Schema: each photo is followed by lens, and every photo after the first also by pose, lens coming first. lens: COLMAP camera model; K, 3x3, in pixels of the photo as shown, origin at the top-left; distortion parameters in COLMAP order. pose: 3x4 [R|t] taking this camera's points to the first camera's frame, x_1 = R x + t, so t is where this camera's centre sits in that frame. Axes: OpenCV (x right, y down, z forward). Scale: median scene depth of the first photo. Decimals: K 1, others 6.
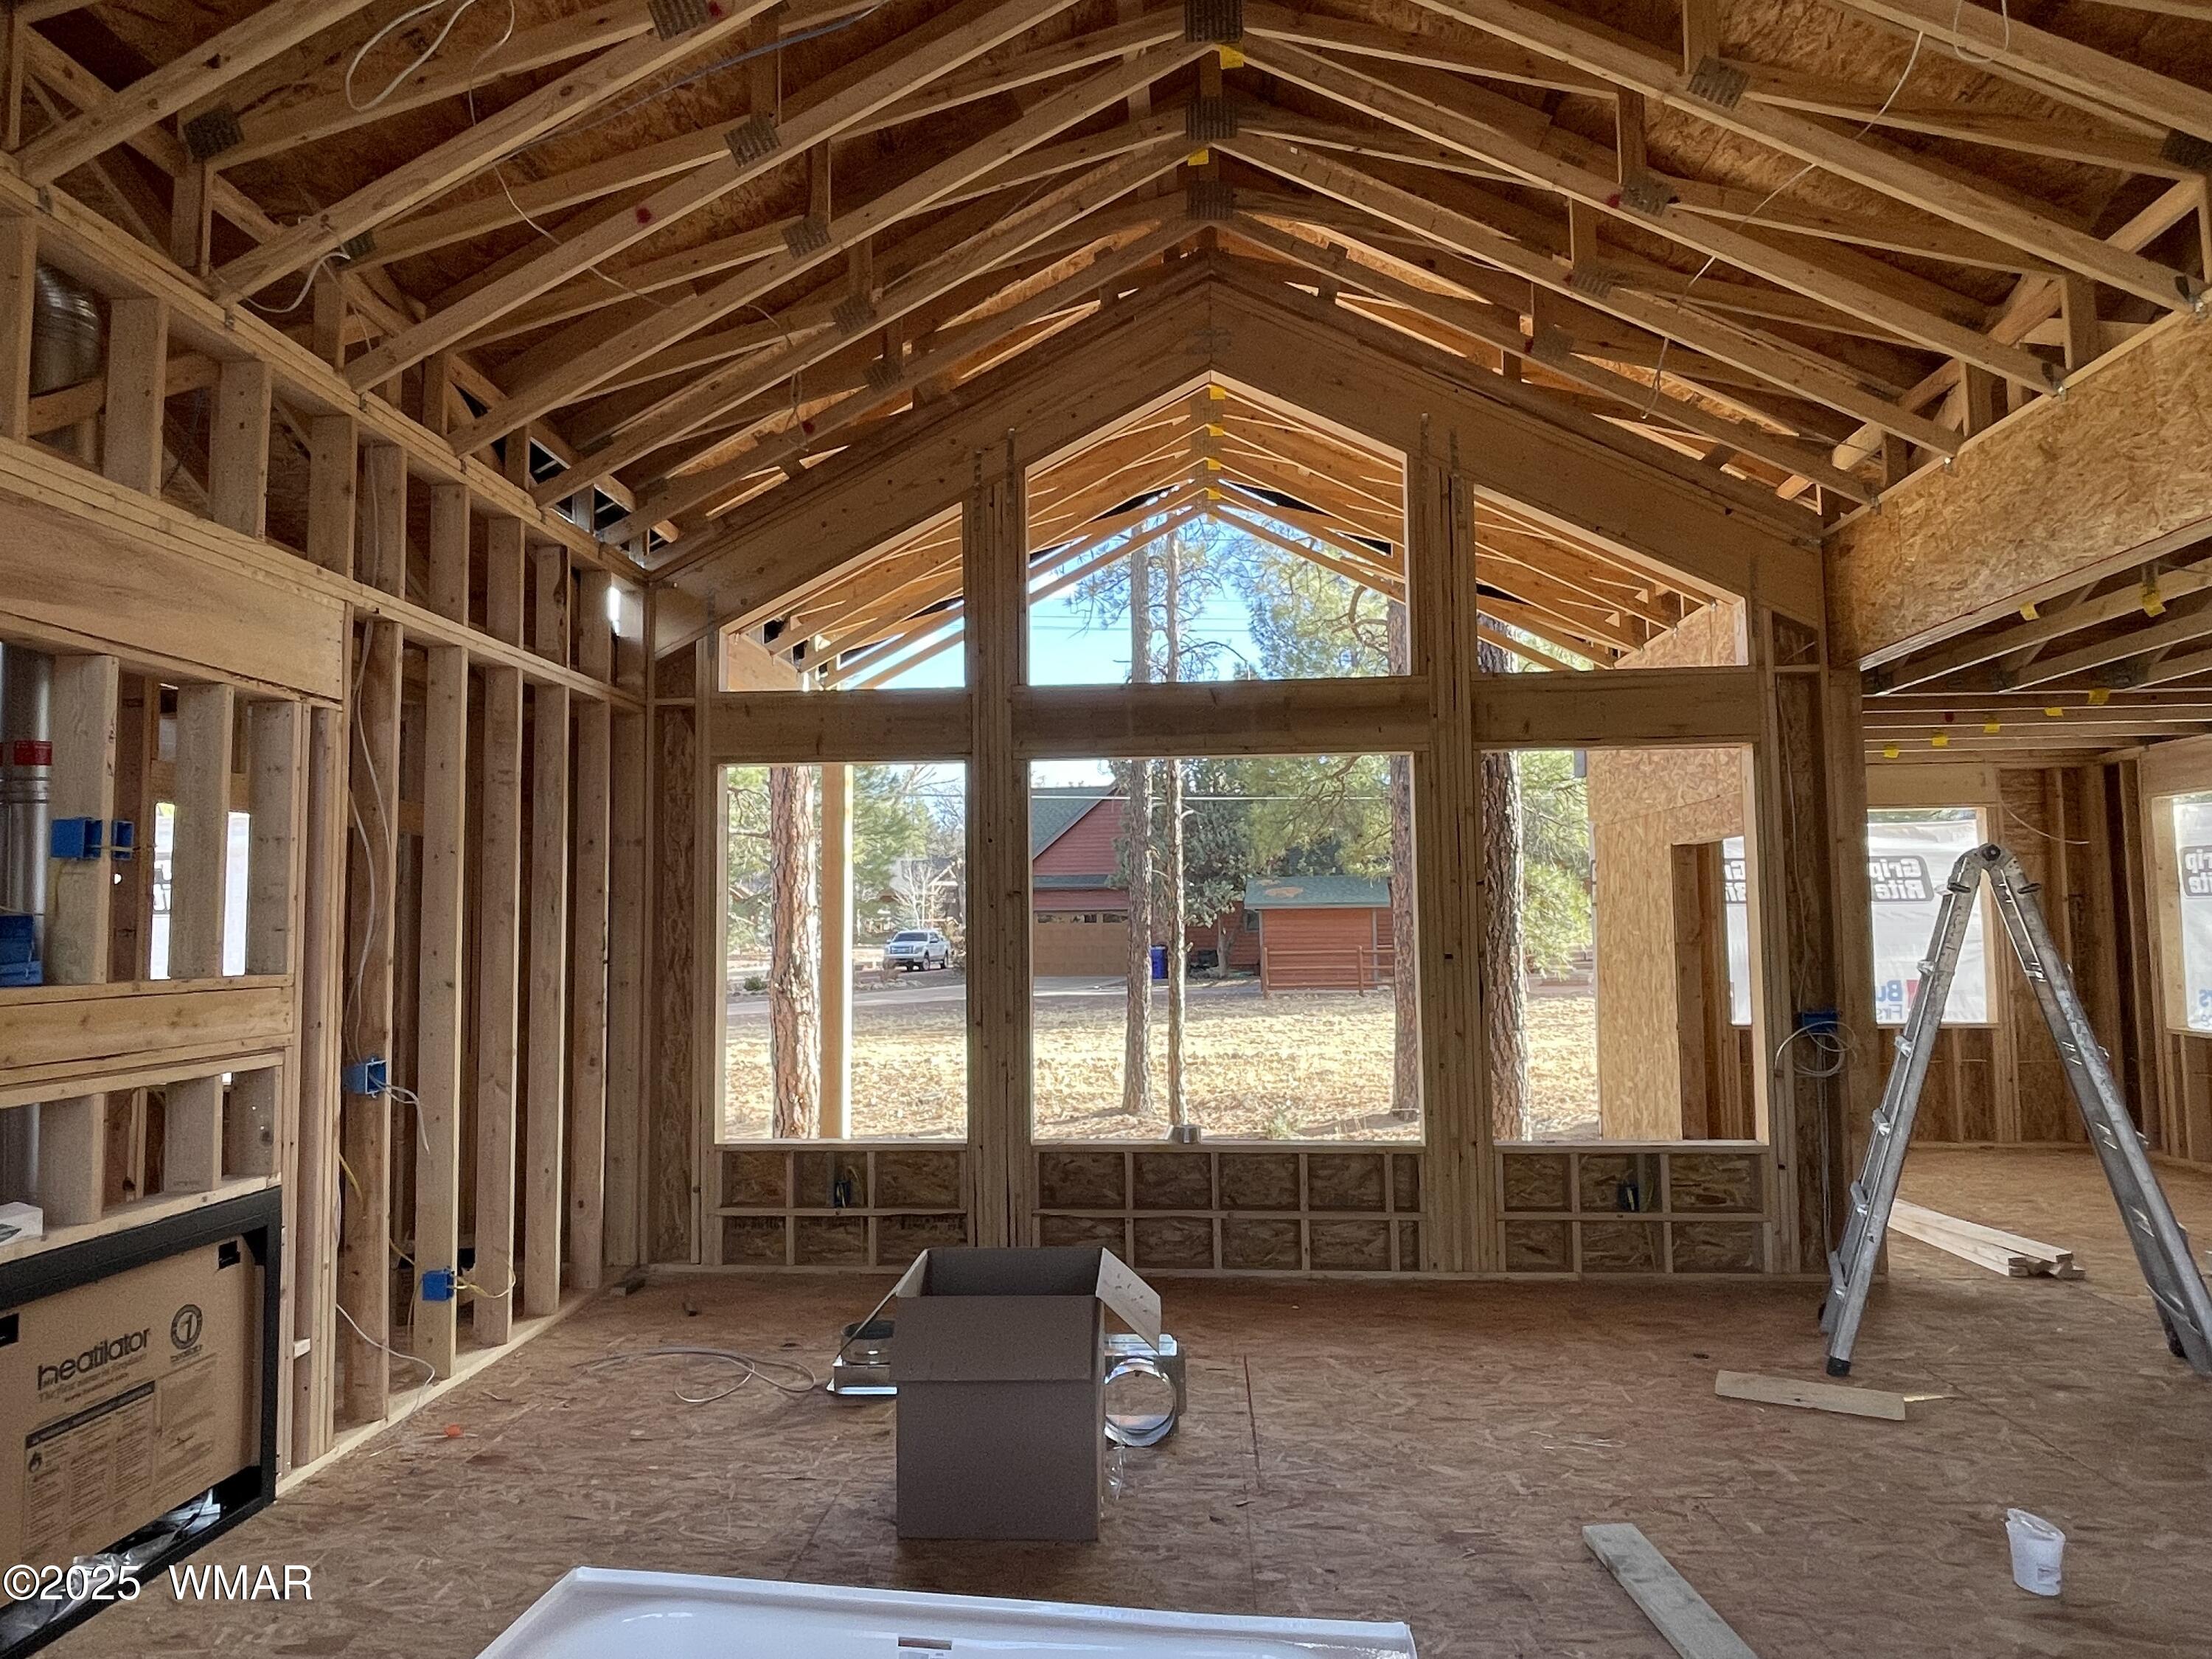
lens RADIAL K [[1355.8, 0, 1106.0], [0, 1355.8, 829.5], [0, 0, 1]] dist [0.000372, 0.000146]
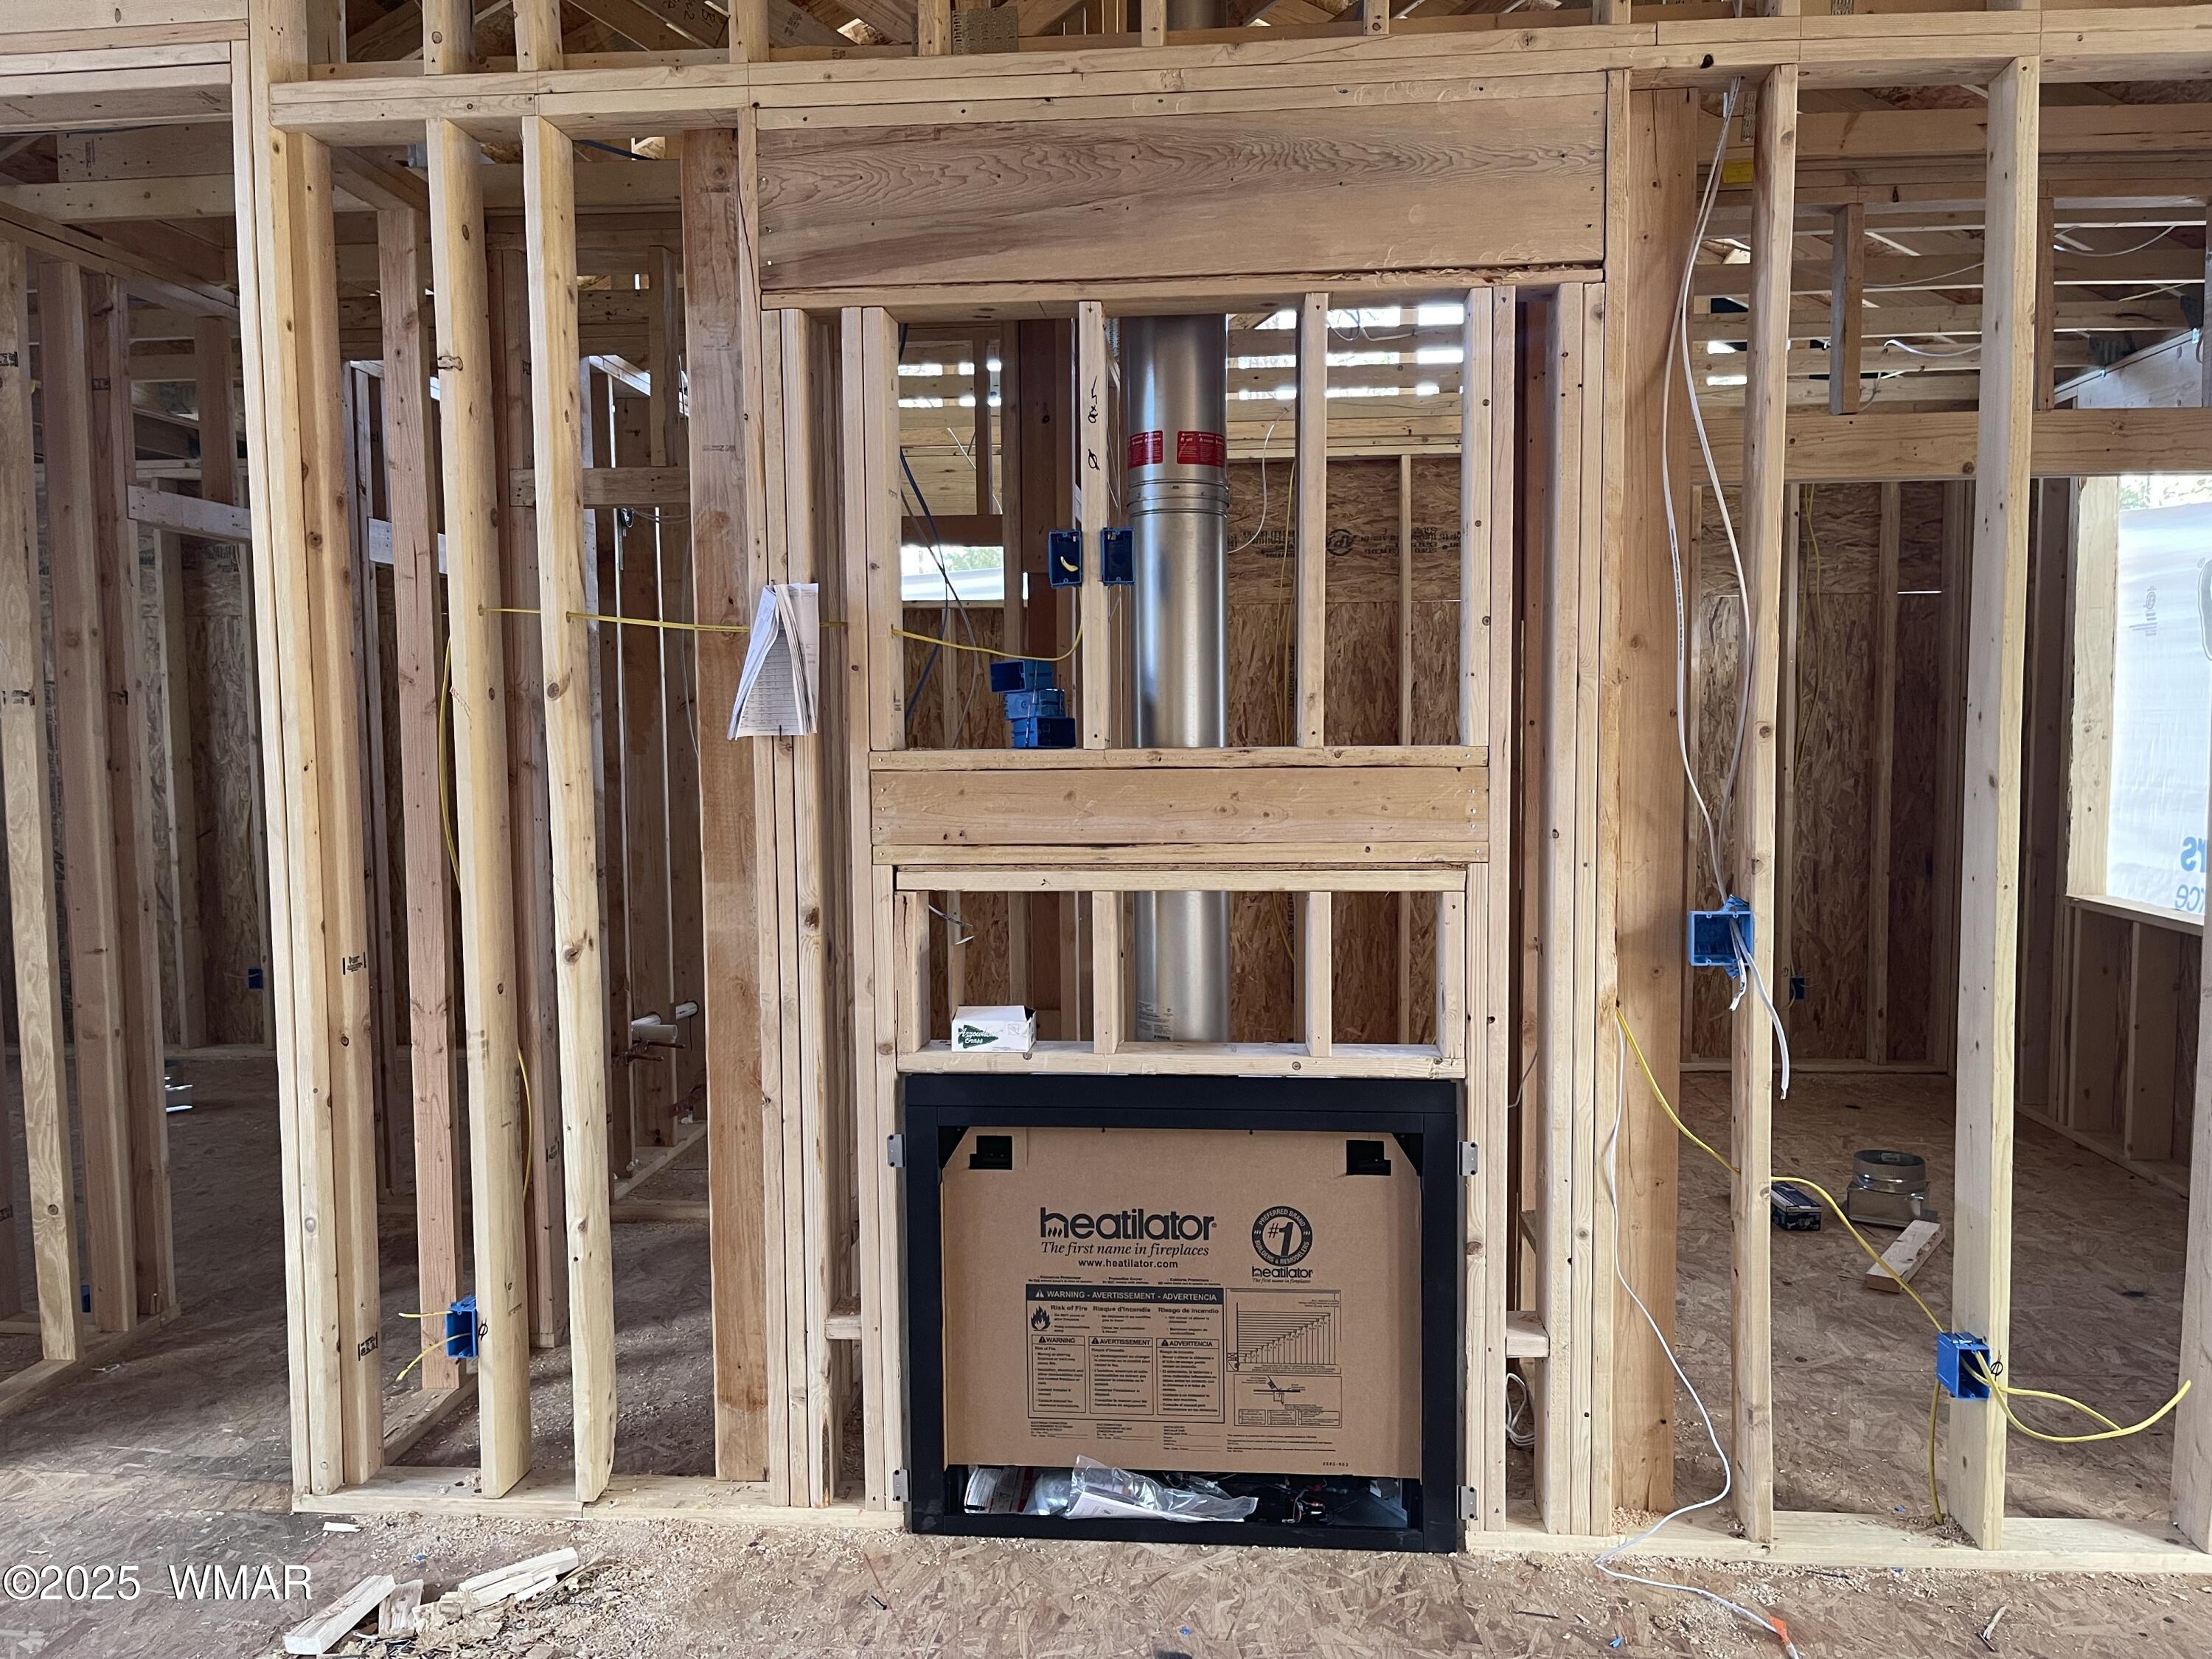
lens RADIAL K [[1666.4, 0, 1106.0], [0, 1666.4, 829.5], [0, 0, 1]] dist [0.072968, -0.094113]
pose [[-0.022840, 0.087895, -0.995868, 0.178965], [0.079706, 0.993117, 0.085824, 0.074008], [0.996557, -0.077417, -0.029689, 0.962514]]
